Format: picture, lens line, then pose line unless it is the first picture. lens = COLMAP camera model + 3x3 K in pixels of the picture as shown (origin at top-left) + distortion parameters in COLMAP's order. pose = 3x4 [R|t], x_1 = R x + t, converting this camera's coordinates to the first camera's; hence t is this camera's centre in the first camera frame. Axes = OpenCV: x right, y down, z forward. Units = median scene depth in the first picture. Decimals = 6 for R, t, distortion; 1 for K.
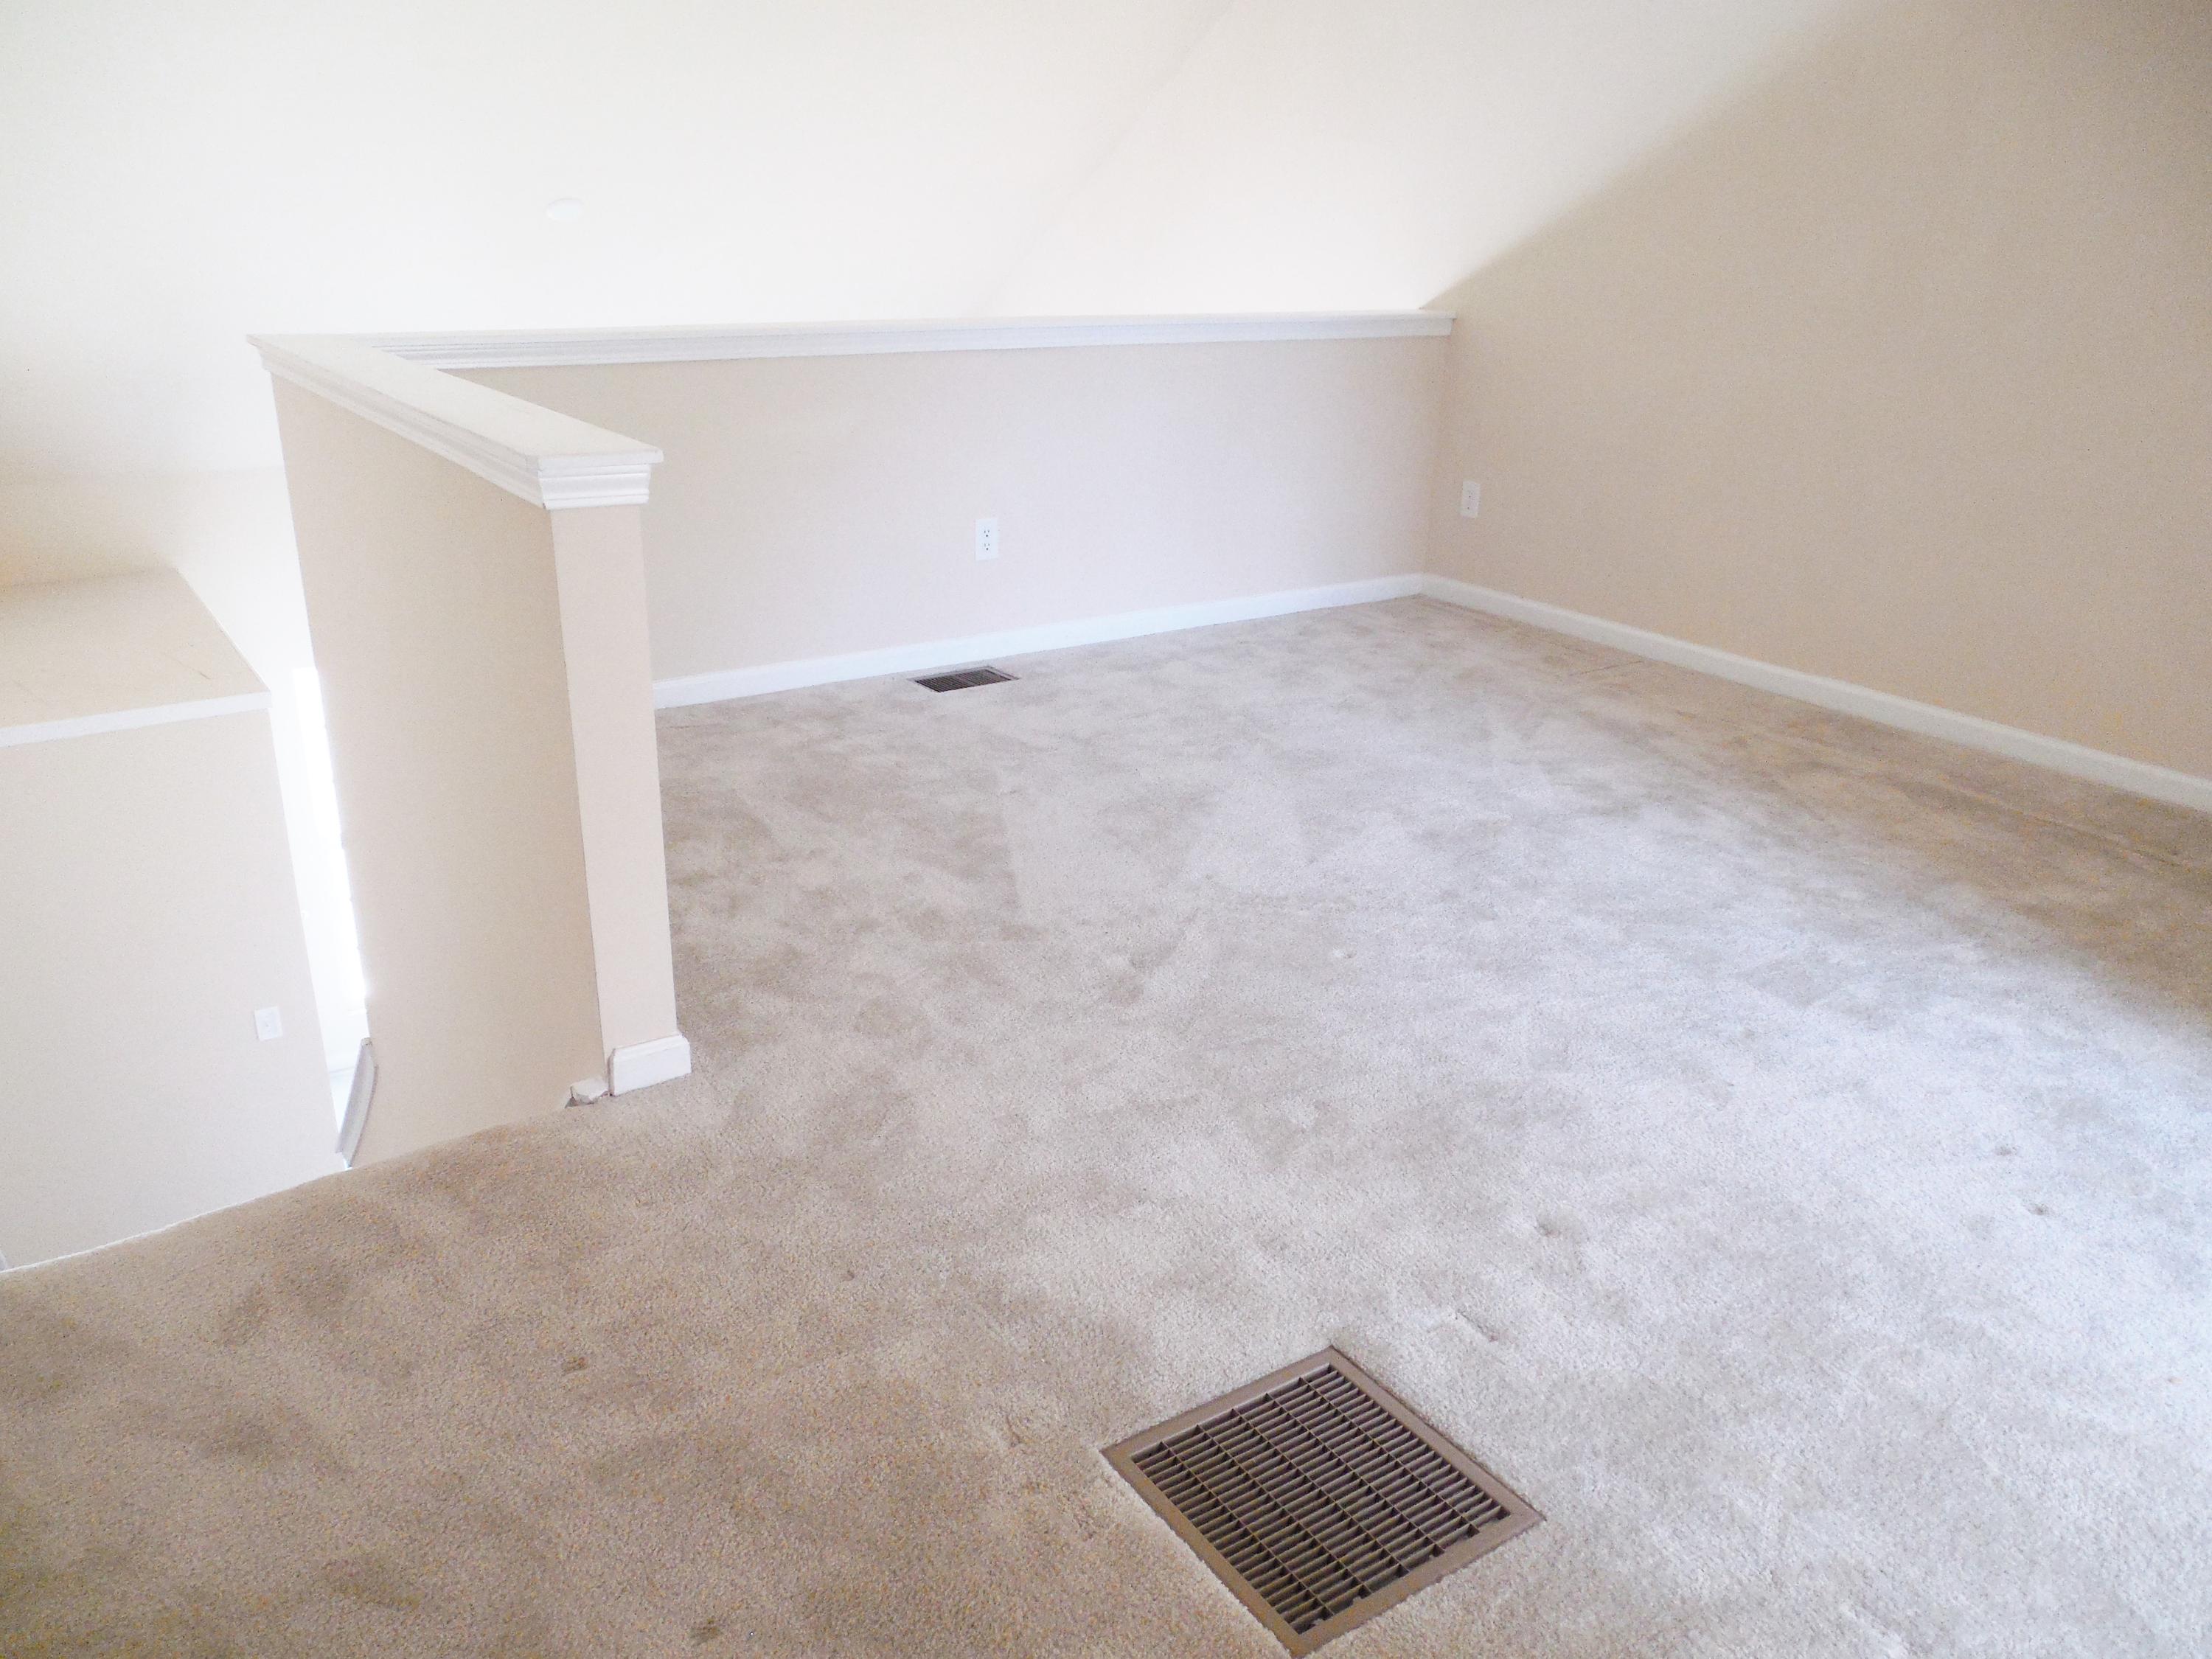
lens RADIAL K [[1652.8, 0, 1106.0], [0, 1652.8, 829.5], [0, 0, 1]] dist [-0.004094, 0.004240]
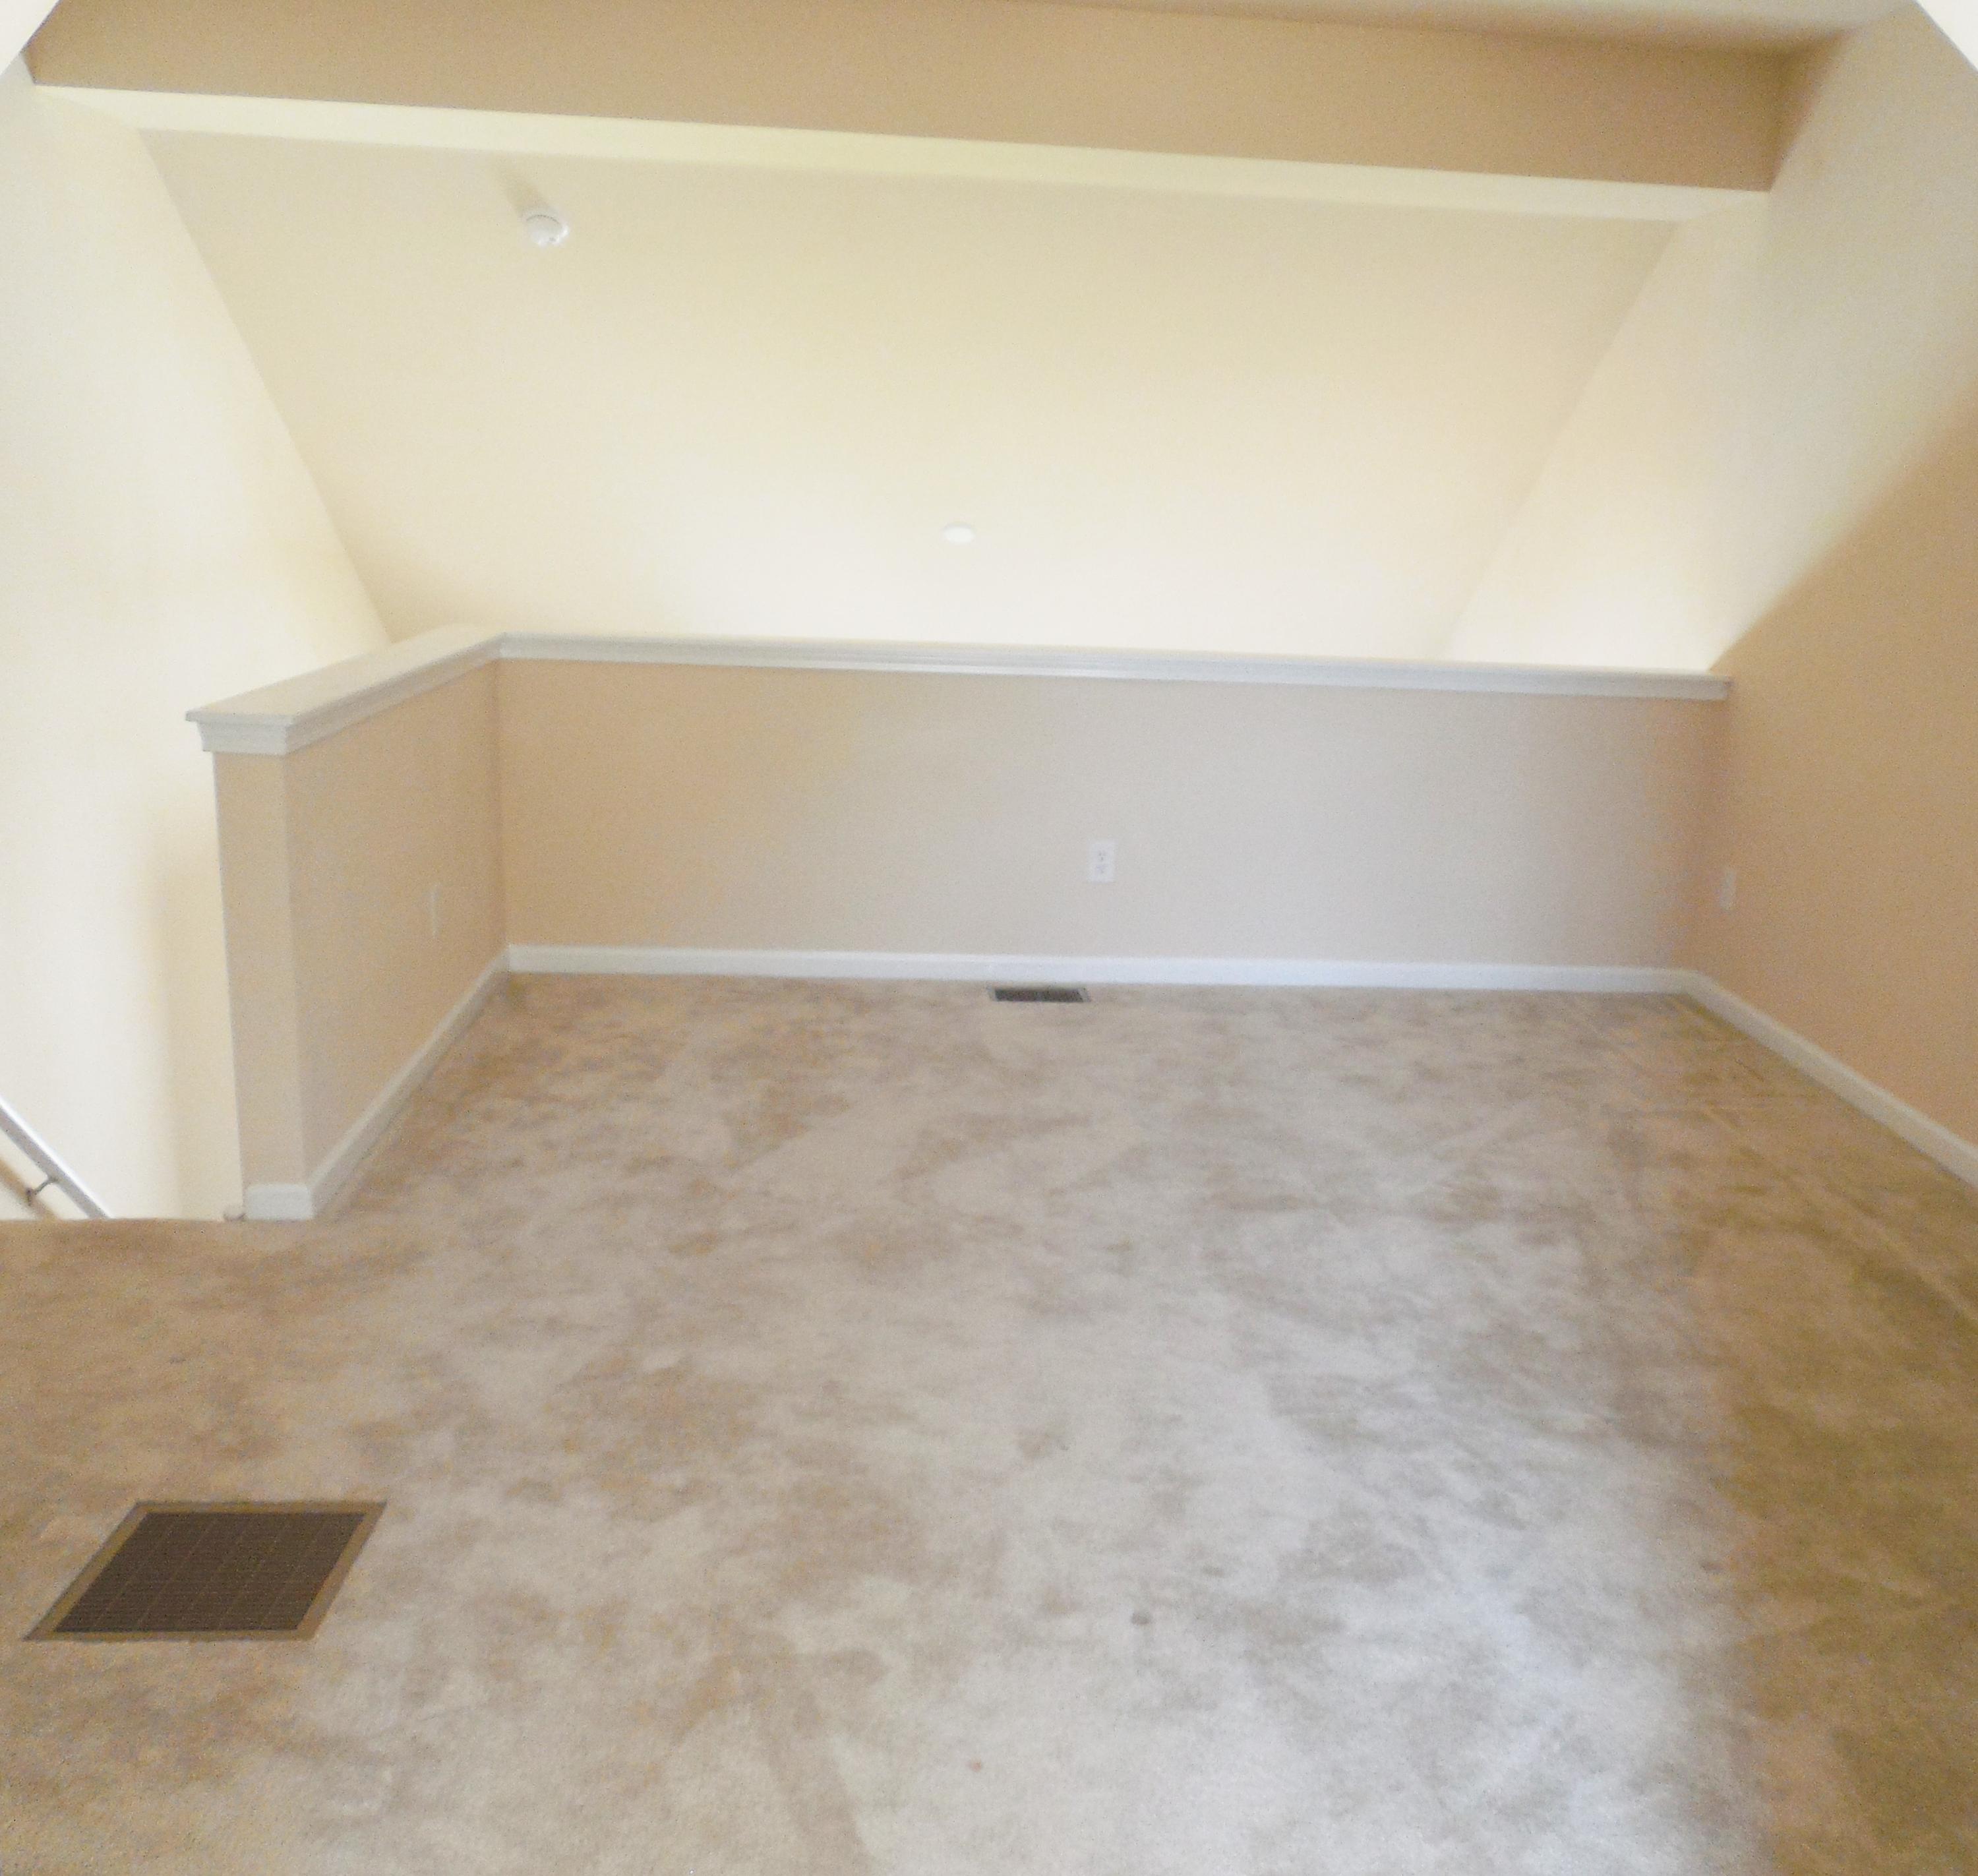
lens RADIAL K [[1842.1, 0, 989.0], [0, 1842.1, 938.0], [0, 0, 1]] dist [-0.039207, 0.008139]
pose [[0.873804, 0.127824, -0.469177, 0.396437], [-0.193944, 0.976383, -0.095196, -0.011646], [0.445928, 0.174177, 0.877958, 0.000932]]
